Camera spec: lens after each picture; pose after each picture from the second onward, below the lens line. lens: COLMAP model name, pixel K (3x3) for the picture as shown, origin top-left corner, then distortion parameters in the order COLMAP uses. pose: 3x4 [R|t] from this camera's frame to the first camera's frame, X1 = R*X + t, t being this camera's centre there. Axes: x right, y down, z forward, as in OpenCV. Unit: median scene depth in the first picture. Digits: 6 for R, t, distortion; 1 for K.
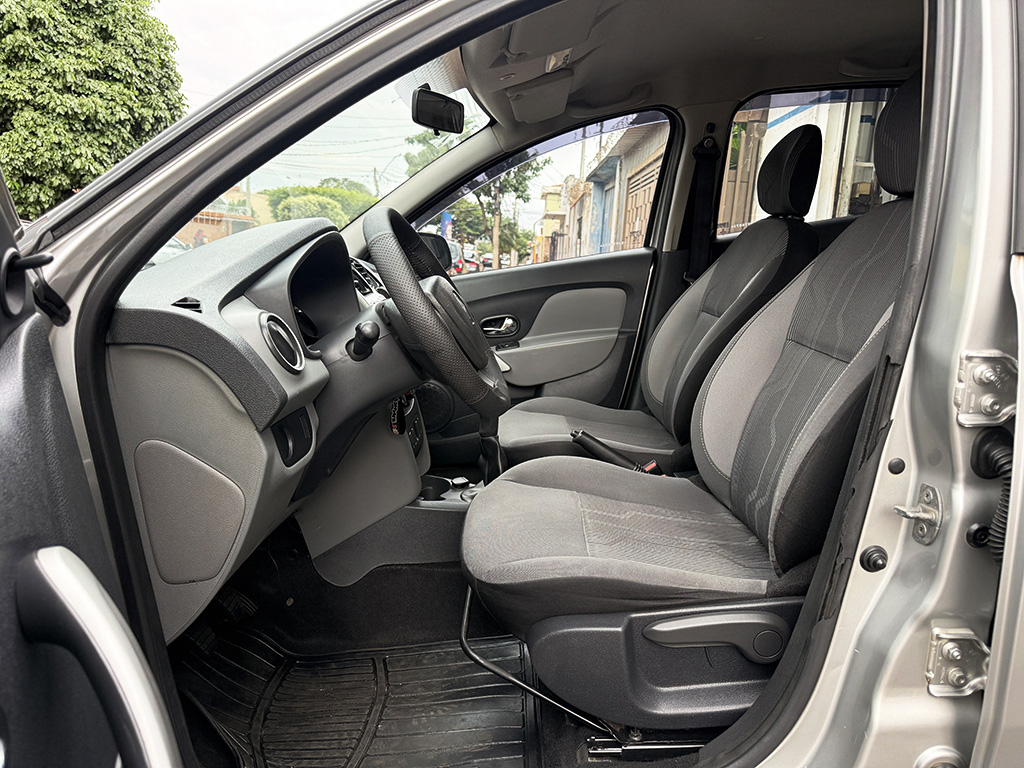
lens RADIAL K [[737.1, 0, 511.1], [0, 737.1, 404.8], [0, 0, 1]] dist [-0.002212, -0.002740]
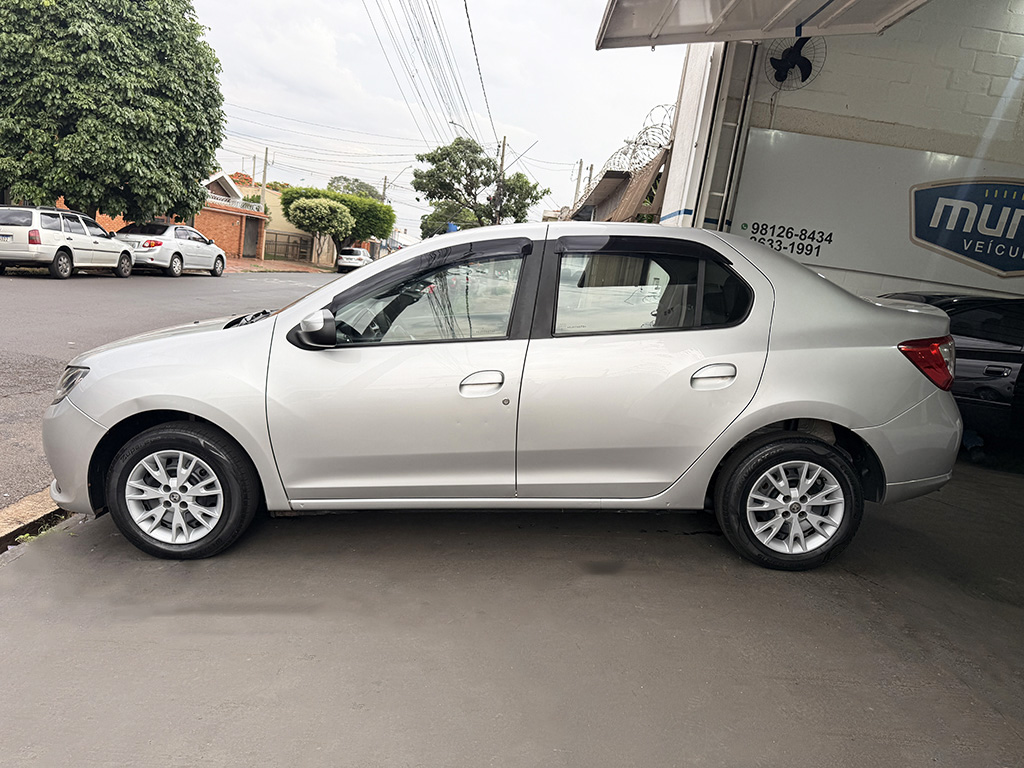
lens RADIAL K [[737.1, 0, 511.1], [0, 737.1, 404.8], [0, 0, 1]] dist [-0.002212, -0.002740]
pose [[0.995872, 0.089850, 0.012855, 0.026121], [-0.089594, 0.995792, -0.019263, 0.011916], [-0.014532, 0.018032, 0.999732, -0.151832]]
